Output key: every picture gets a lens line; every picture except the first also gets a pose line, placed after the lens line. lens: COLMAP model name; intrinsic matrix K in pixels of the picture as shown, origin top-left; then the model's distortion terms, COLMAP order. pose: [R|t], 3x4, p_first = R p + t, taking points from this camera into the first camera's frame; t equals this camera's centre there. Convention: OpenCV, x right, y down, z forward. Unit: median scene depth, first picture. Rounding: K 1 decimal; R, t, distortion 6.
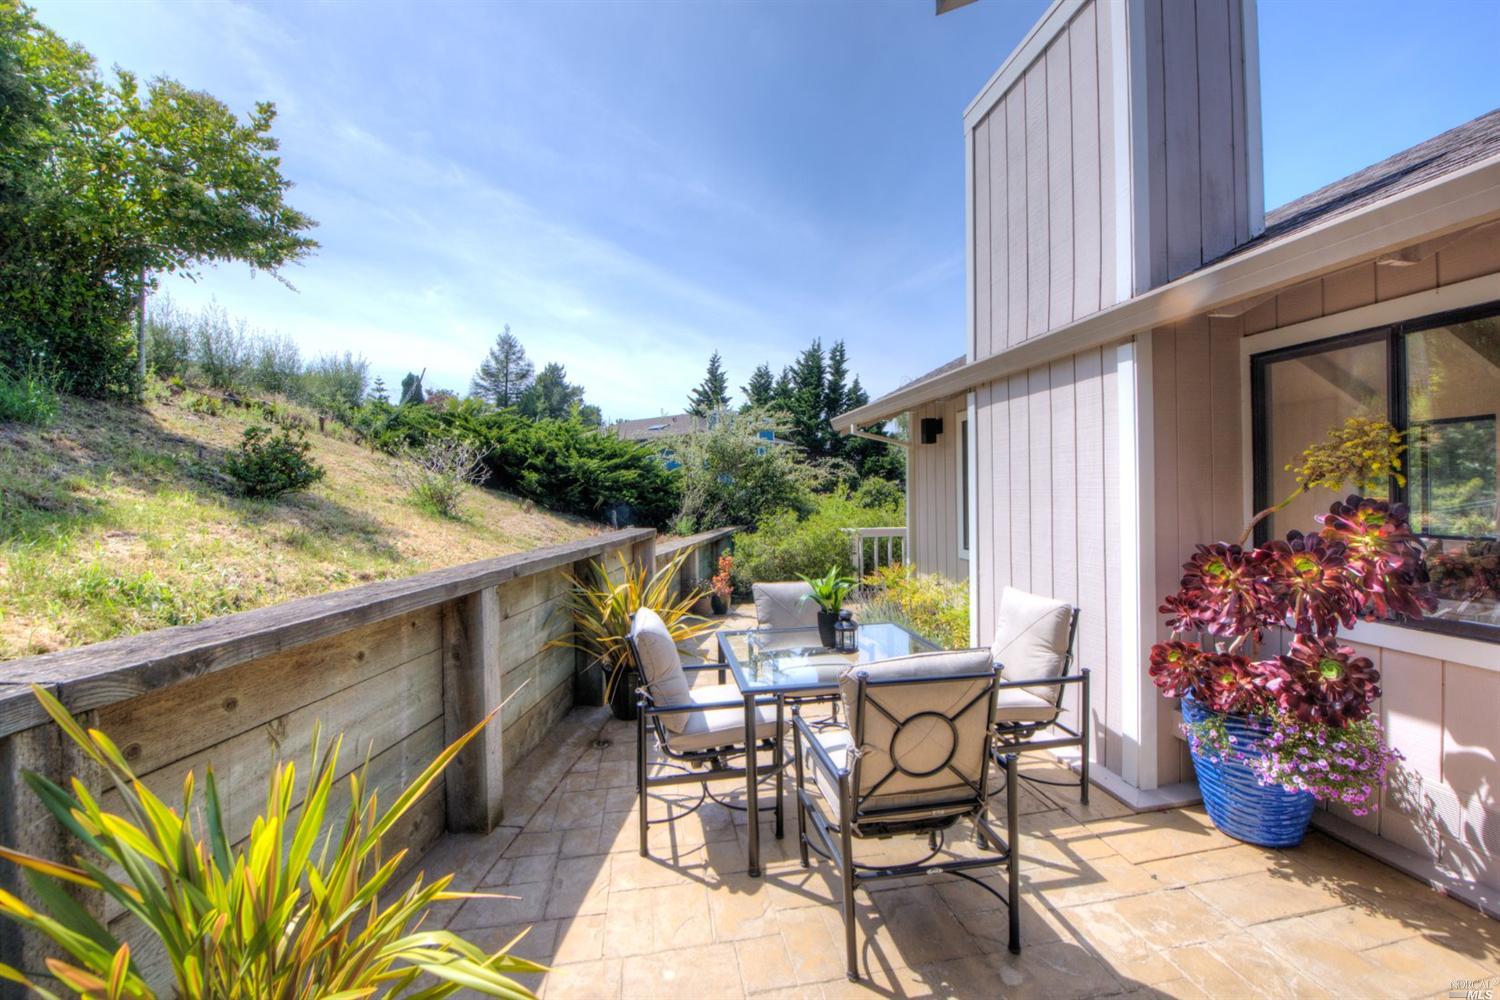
lens RADIAL K [[593.4, 0, 754.8], [0, 593.4, 492.4], [0, 0, 1]] dist [-0.012047, -0.003353]
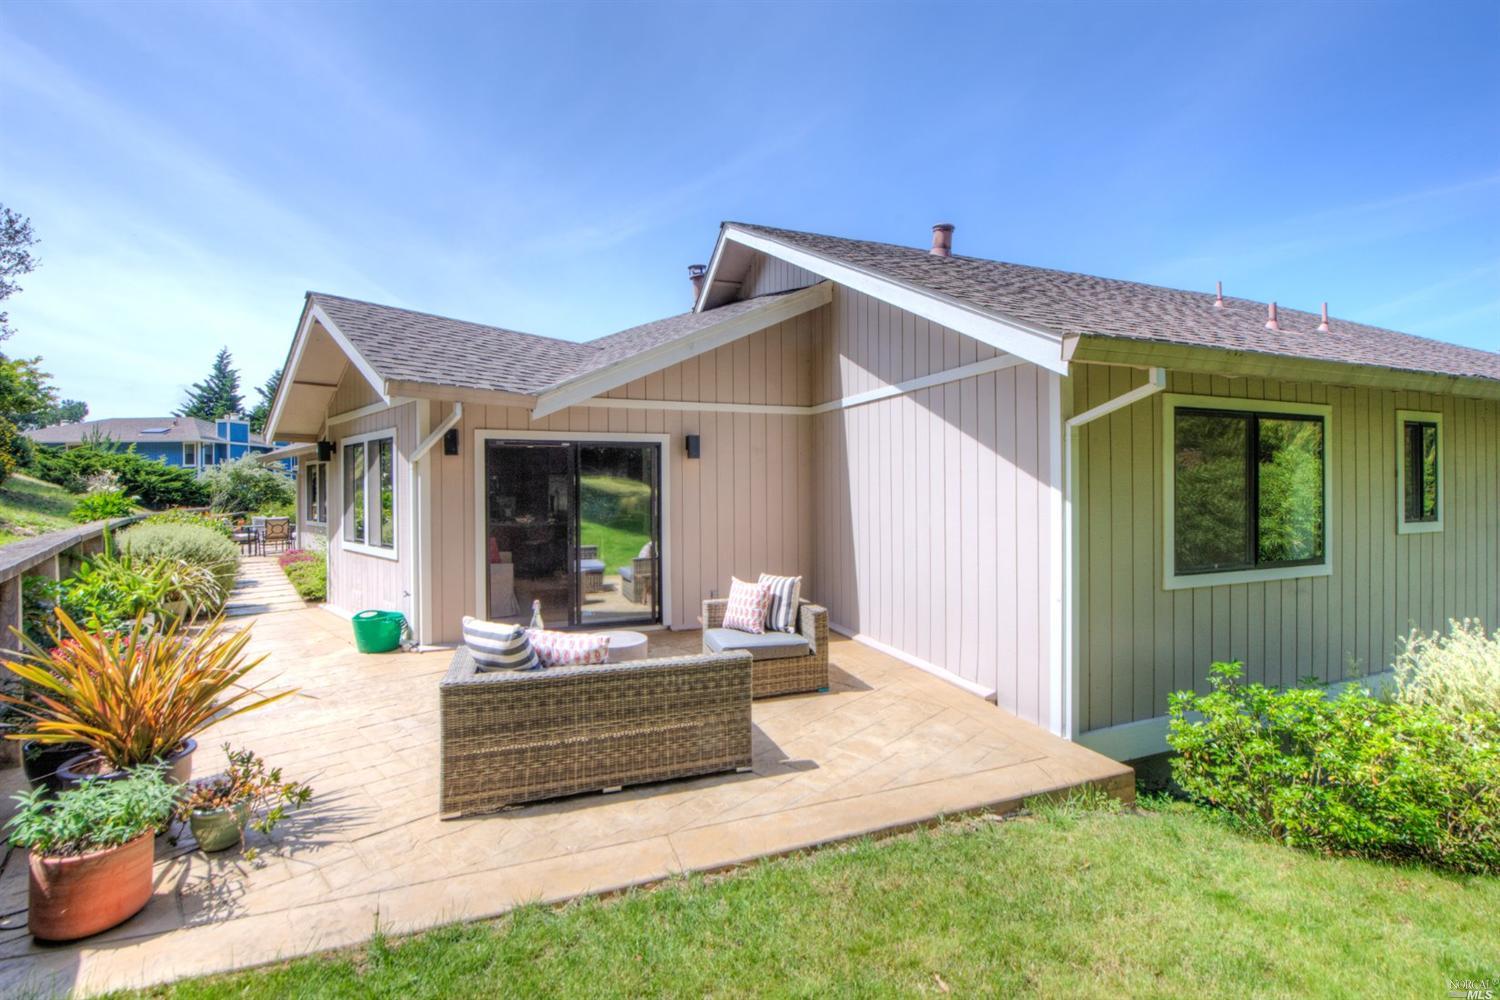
lens RADIAL K [[630.0, 0, 752.8], [0, 630.0, 491.6], [0, 0, 1]] dist [-0.014438, -0.000090]
pose [[0.798534, 0.008120, 0.601895, 0.017556], [-0.005825, 0.999966, -0.005761, -0.001934], [-0.601922, 0.001094, 0.798554, -0.478483]]
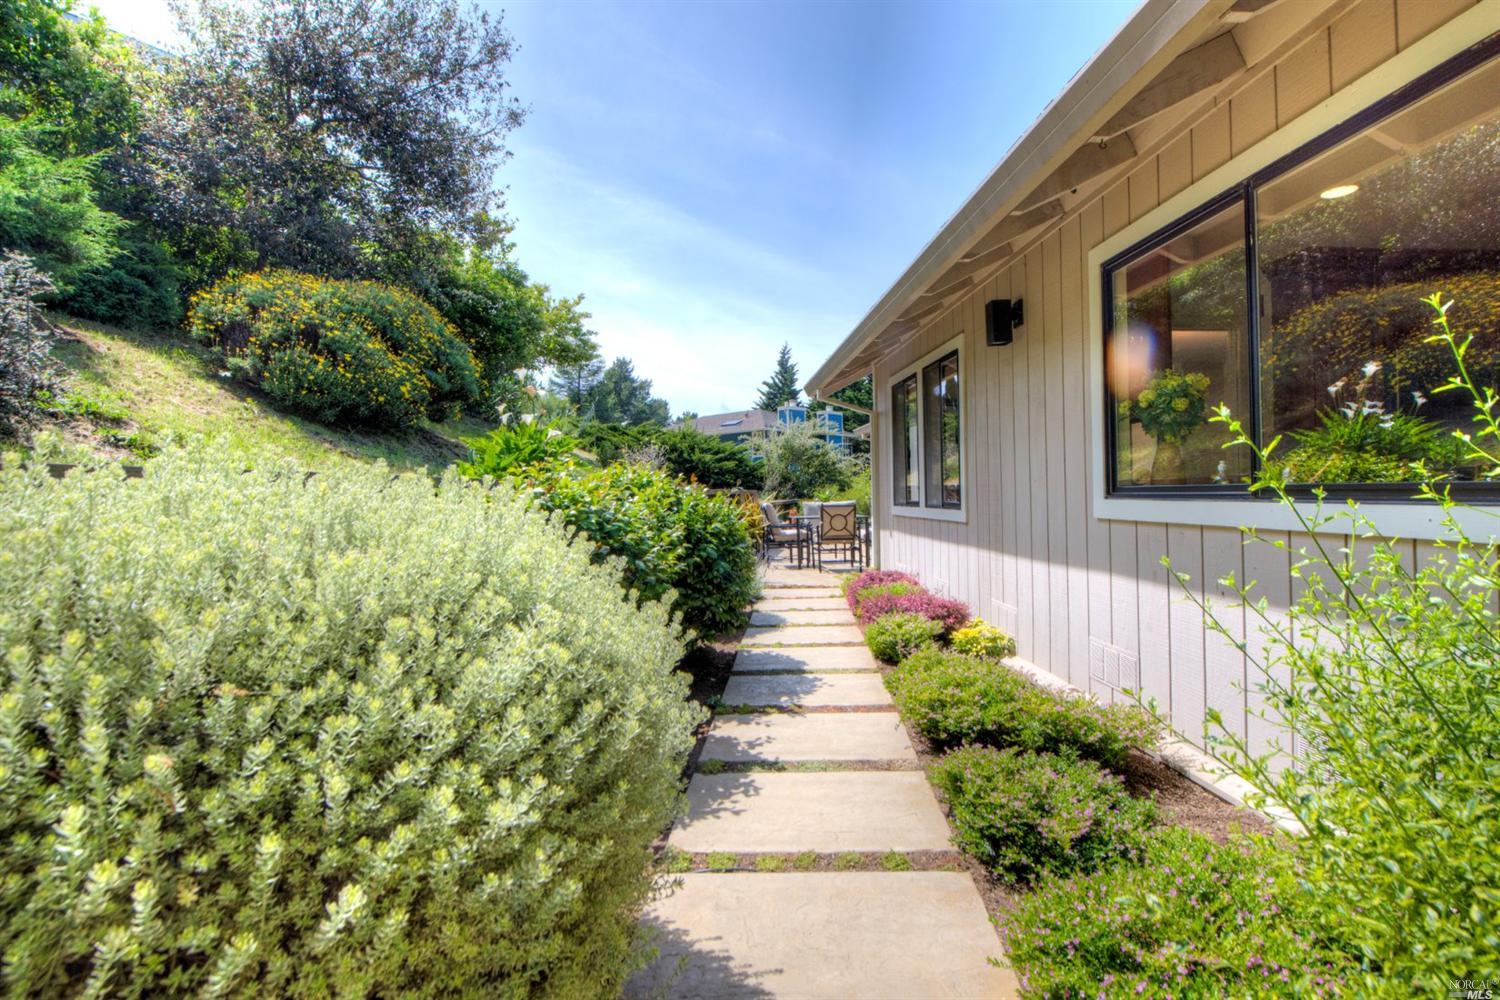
lens RADIAL K [[692.7, 0, 750.0], [0, 692.7, 500.0], [0, 0, 1]] dist [-0.000114, 0.000001]
pose [[0.993021, -0.003482, -0.117885, 0.012973], [0.004920, 0.999917, 0.011903, 0.011073], [0.117834, -0.012399, 0.992956, -0.209407]]
